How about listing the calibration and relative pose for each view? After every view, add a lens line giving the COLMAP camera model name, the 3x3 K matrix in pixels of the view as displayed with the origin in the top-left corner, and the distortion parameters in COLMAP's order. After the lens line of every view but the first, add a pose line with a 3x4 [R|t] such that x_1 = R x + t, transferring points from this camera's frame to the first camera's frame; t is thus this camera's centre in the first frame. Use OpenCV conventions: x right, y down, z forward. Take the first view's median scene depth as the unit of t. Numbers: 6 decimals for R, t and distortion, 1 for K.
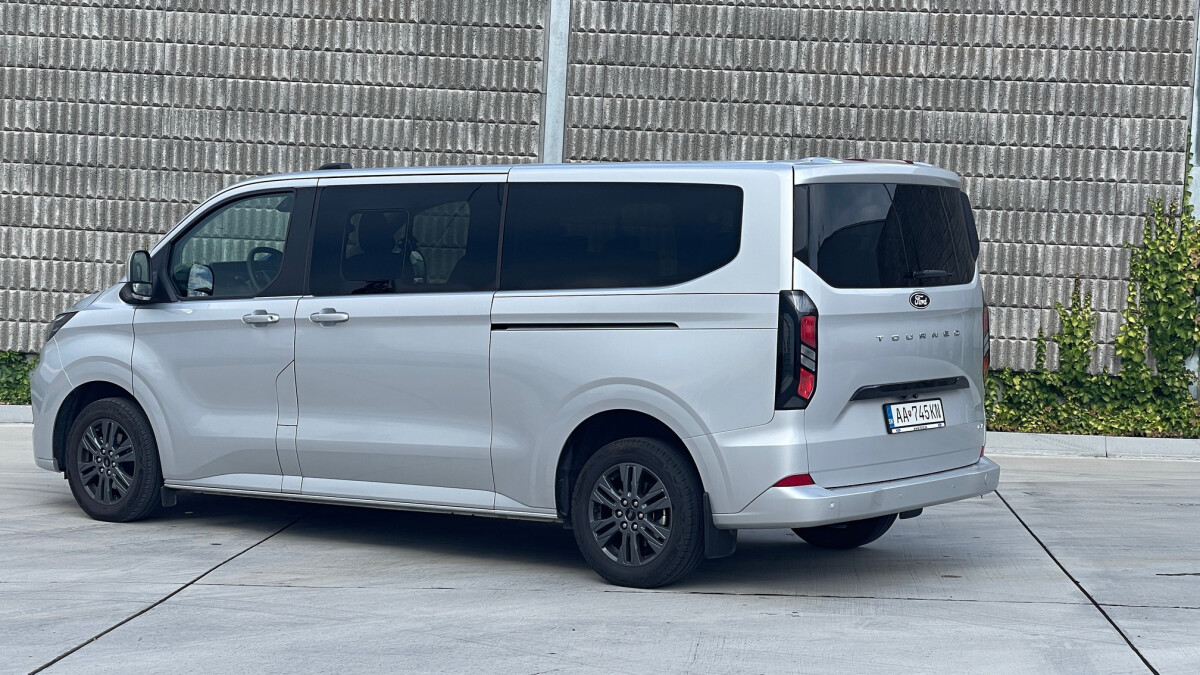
lens RADIAL K [[2138.7, 0, 600.0], [0, 2138.7, 337.5], [0, 0, 1]] dist [0.213647, 0.067839]
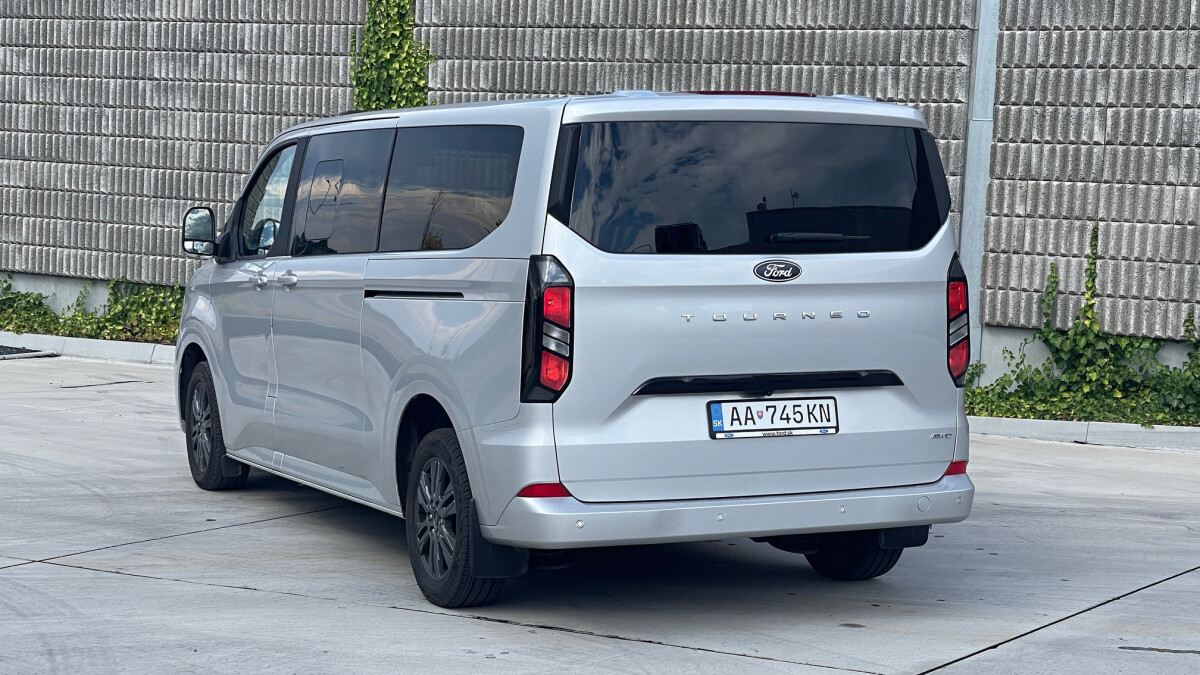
lens RADIAL K [[2156.5, 0, 638.4], [0, 2156.5, 338.7], [0, 0, 1]] dist [0.246425, -0.116631]
pose [[0.883597, 0.030148, -0.467277, 0.272374], [-0.022823, 0.999512, 0.021330, -0.004767], [0.467693, -0.008183, 0.883853, 0.160846]]
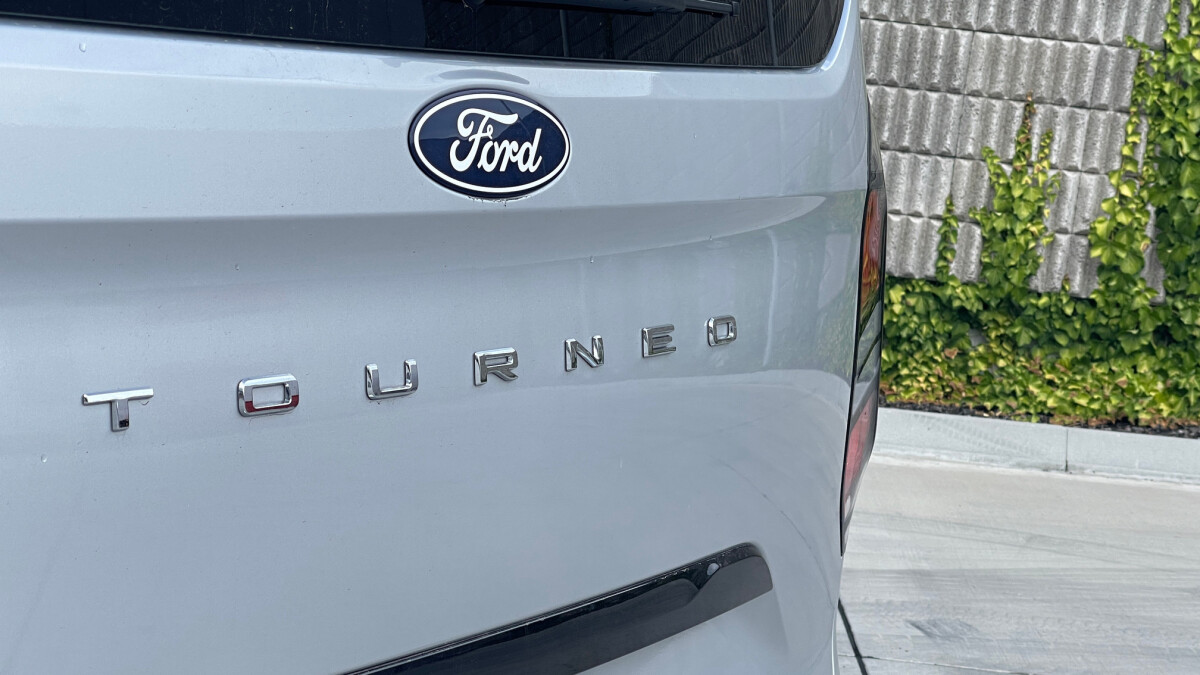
lens RADIAL K [[2196.5, 0, 605.9], [0, 2196.5, 339.5], [0, 0, 1]] dist [0.233692, -0.076949]
pose [[0.995035, 0.061695, 0.078101, 0.083681], [-0.068380, 0.993944, 0.086024, -0.010091], [-0.072320, -0.090937, 0.993227, 0.480750]]
